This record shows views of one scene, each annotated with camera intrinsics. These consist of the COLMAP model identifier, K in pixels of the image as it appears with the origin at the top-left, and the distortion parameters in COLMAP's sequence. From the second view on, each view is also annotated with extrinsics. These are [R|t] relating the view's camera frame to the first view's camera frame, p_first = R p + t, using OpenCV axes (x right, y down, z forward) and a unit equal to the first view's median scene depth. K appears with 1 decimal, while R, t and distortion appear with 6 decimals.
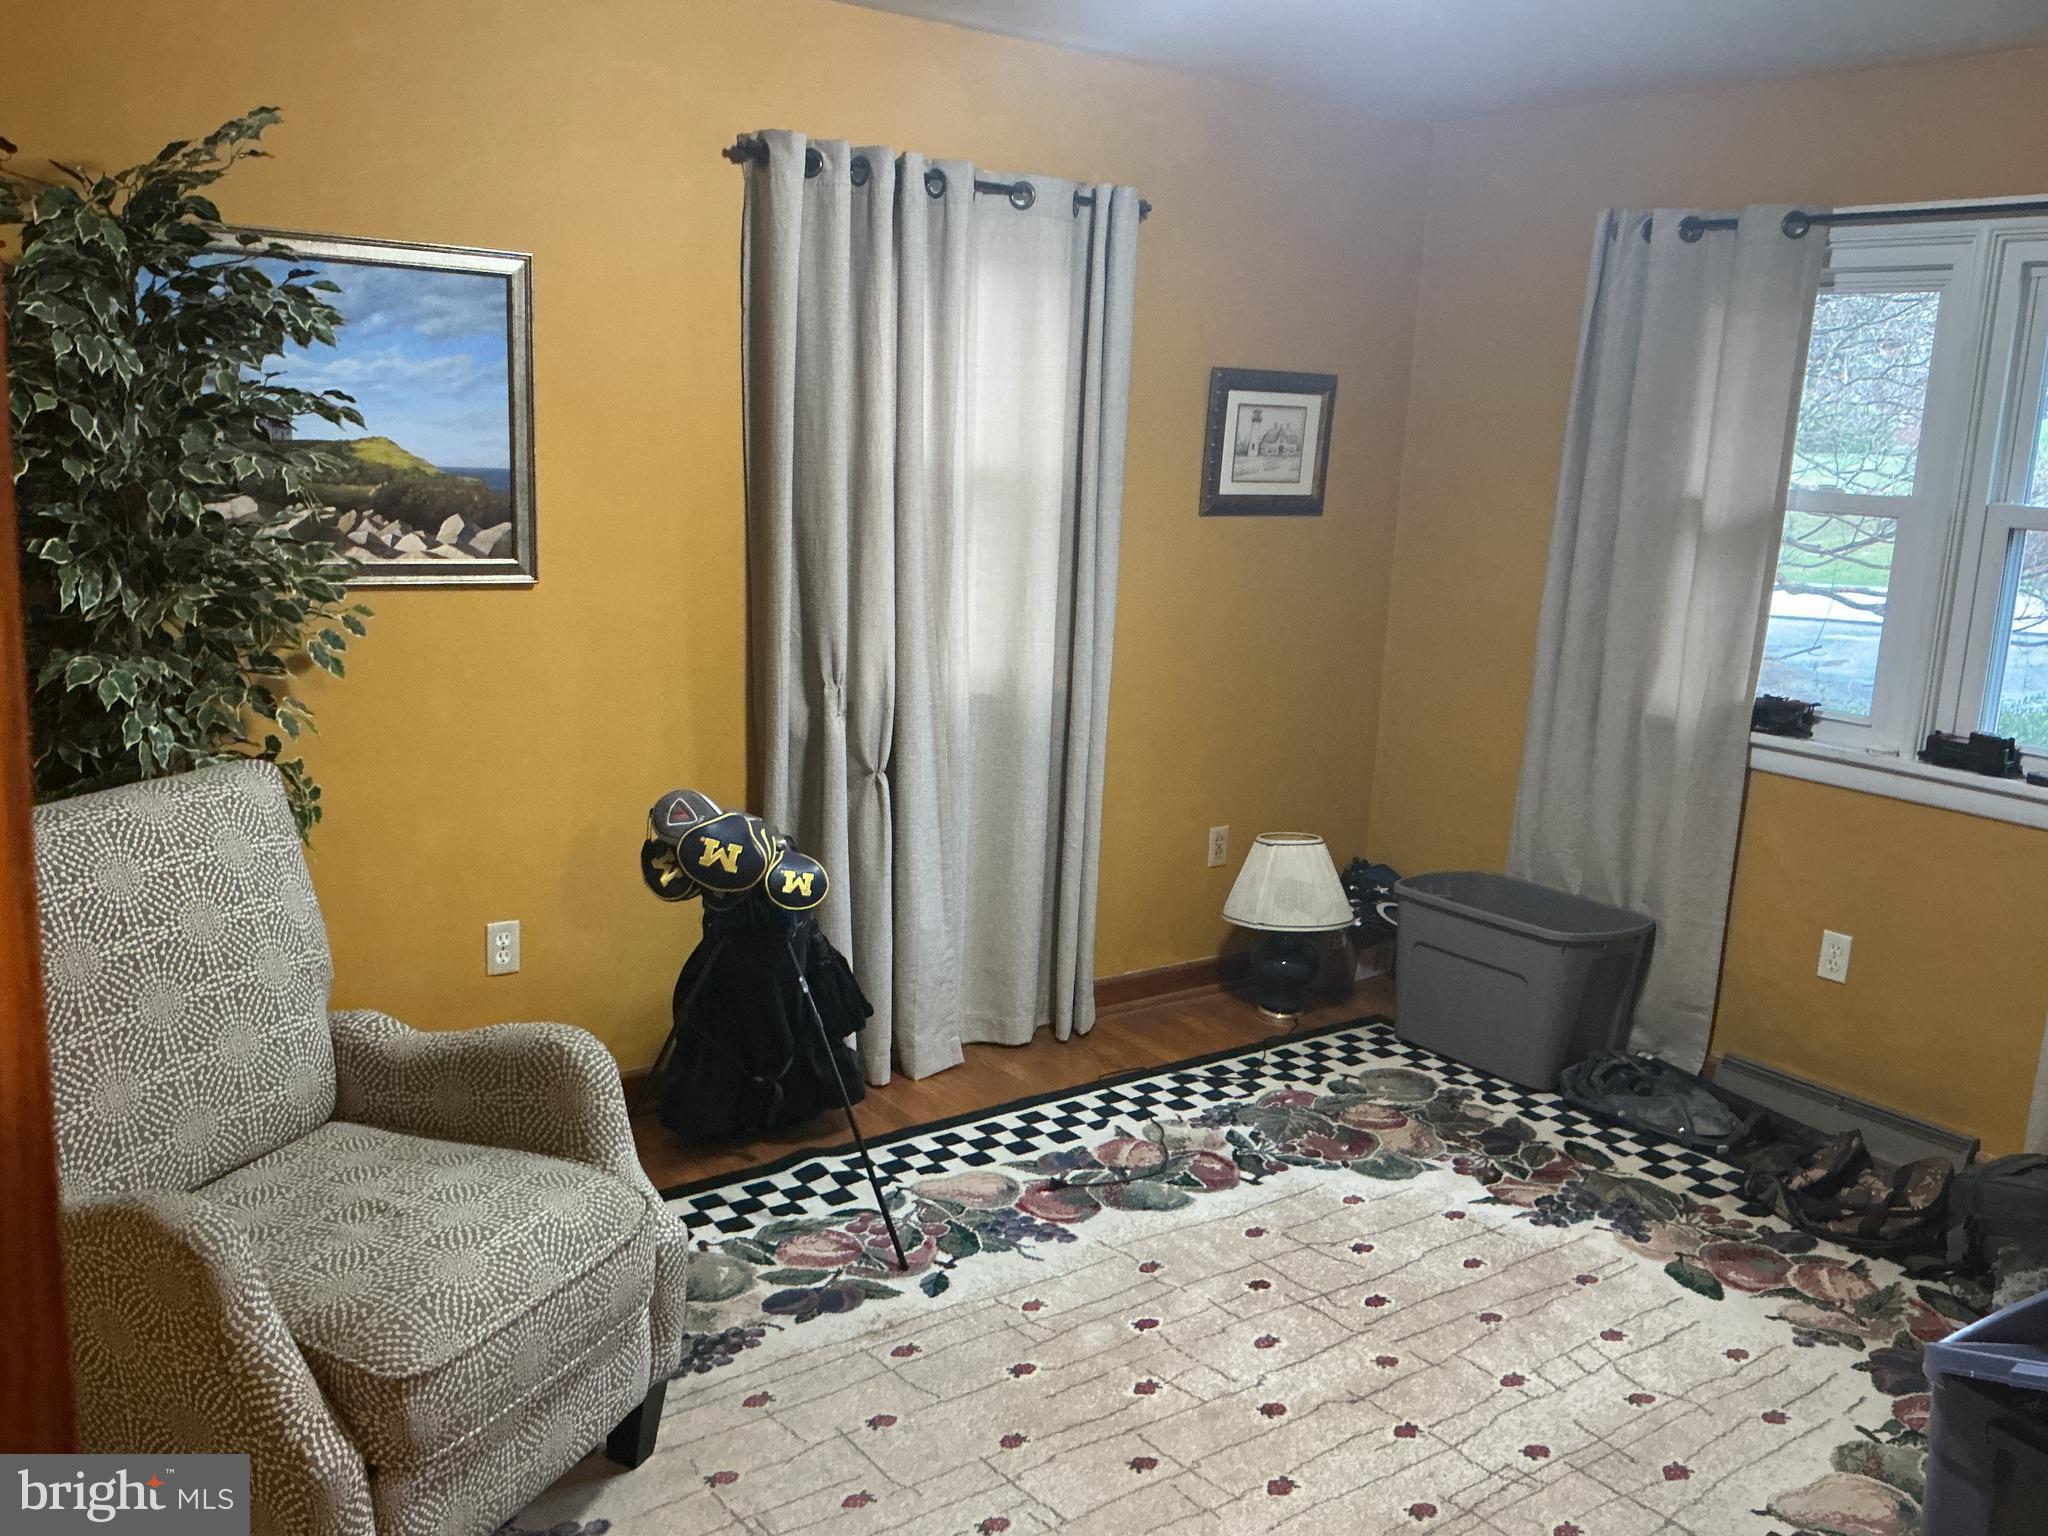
lens RADIAL K [[1726.3, 0, 1028.2], [0, 1726.3, 768.7], [0, 0, 1]] dist [0.099724, -0.171073]
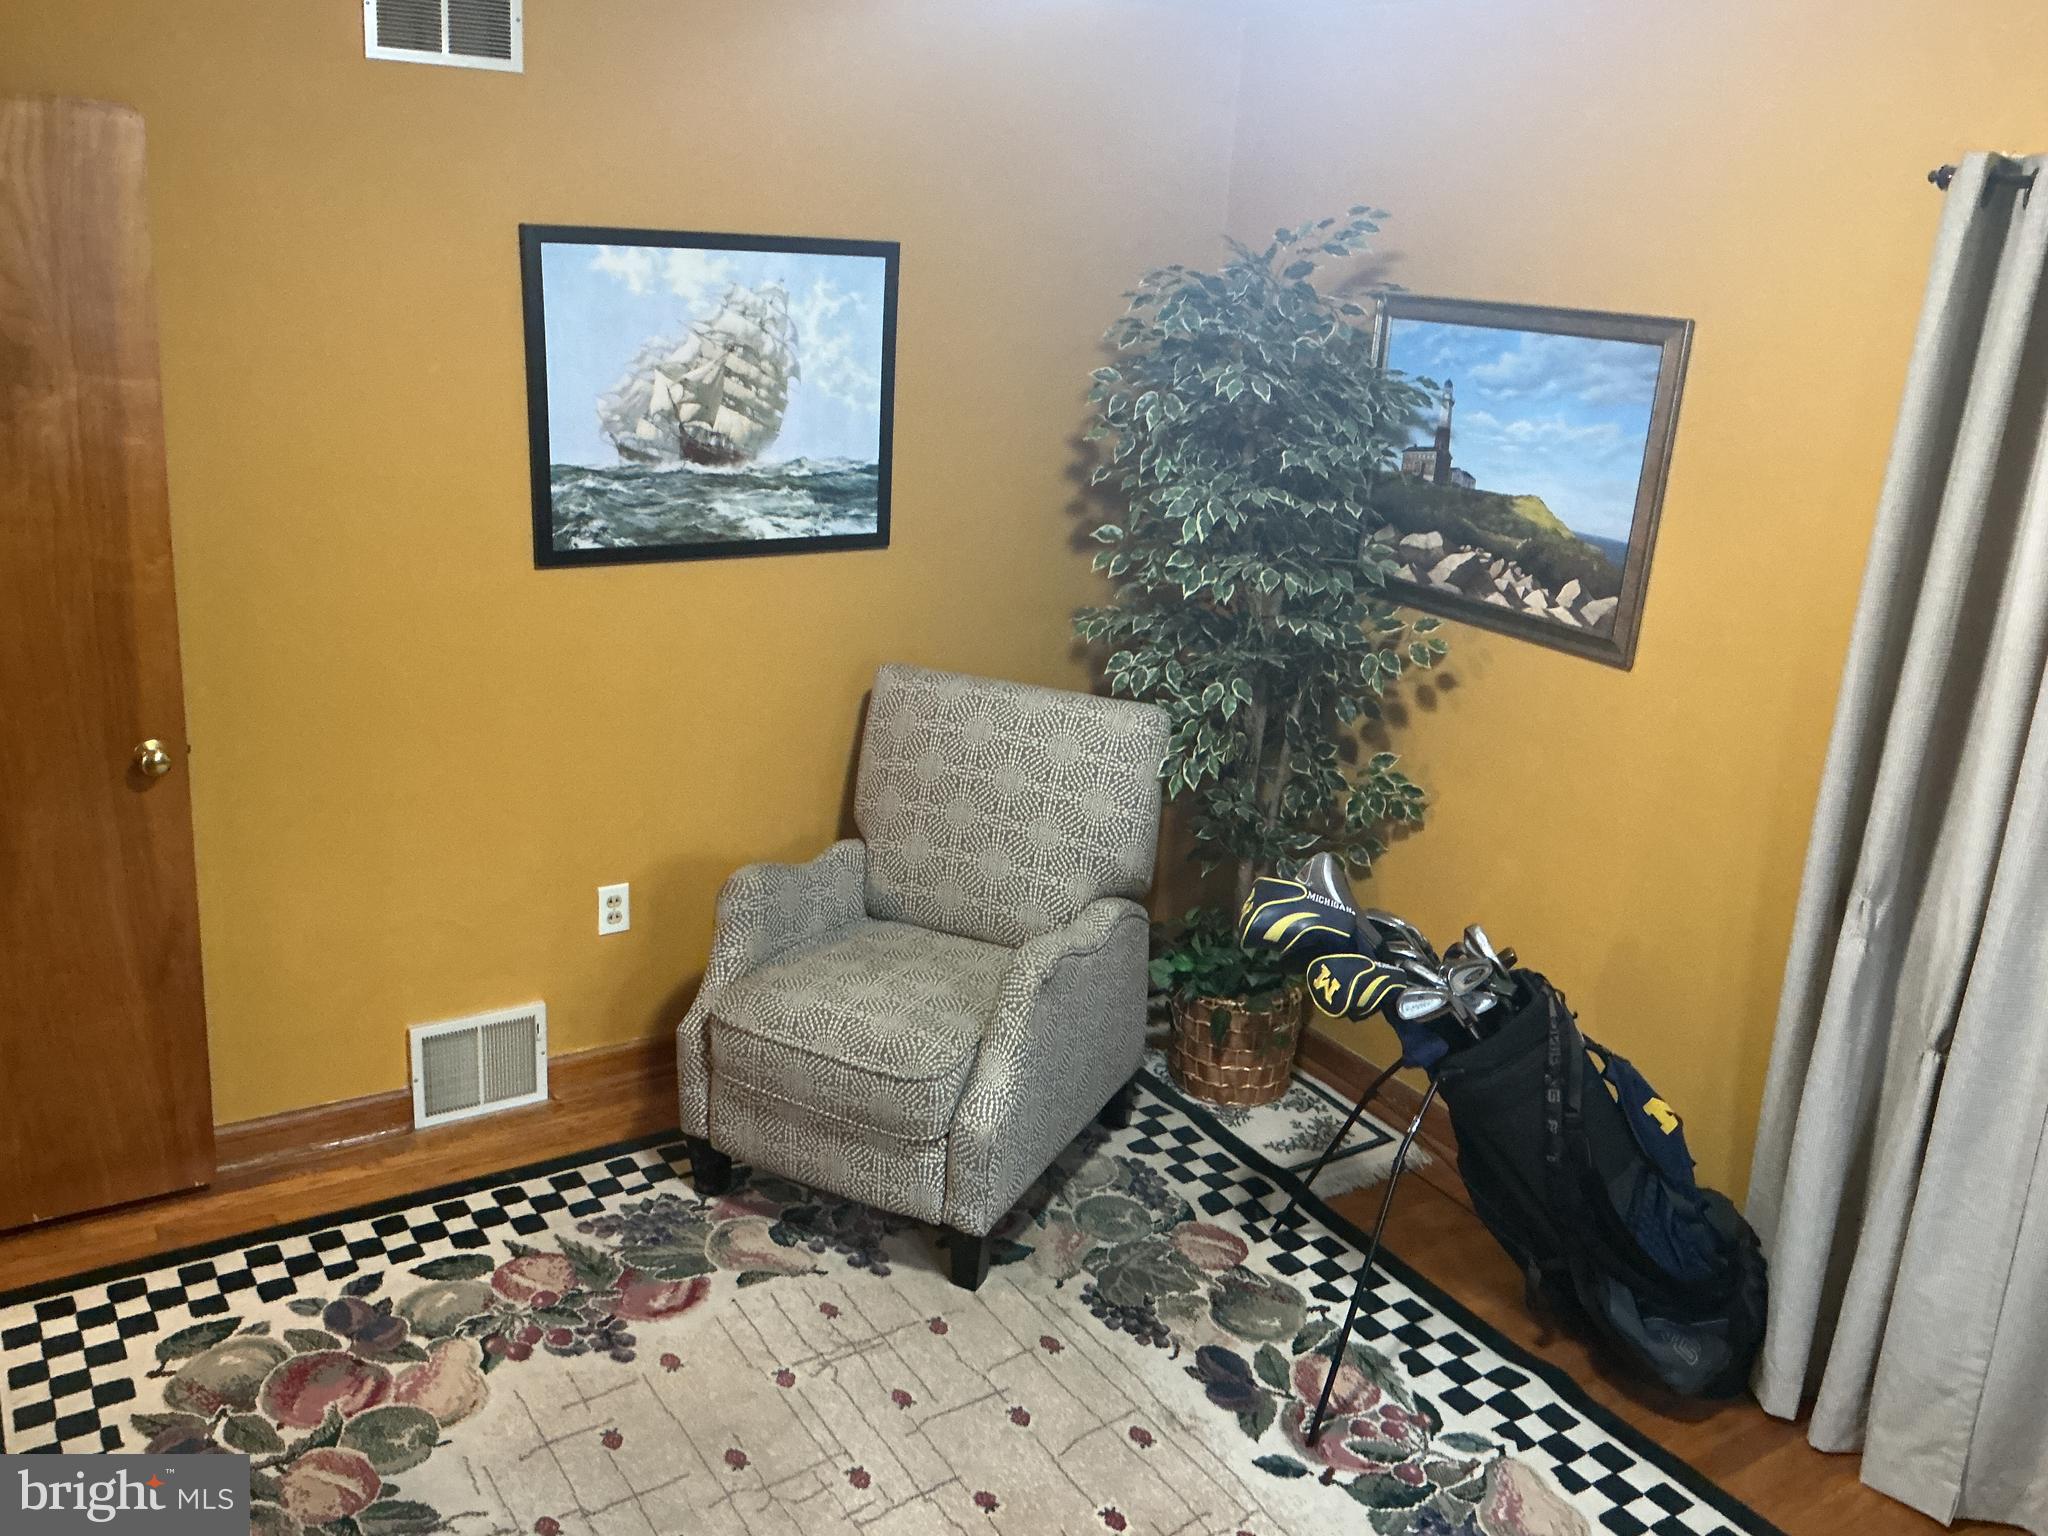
lens RADIAL K [[1726.3, 0, 1023.4], [0, 1726.3, 763.9], [0, 0, 1]] dist [0.099724, -0.171073]
pose [[-0.069811, 0.242610, -0.967609, 0.702478], [-0.260132, 0.931988, 0.252446, -0.221594], [0.963046, 0.269329, -0.001952, 0.738554]]
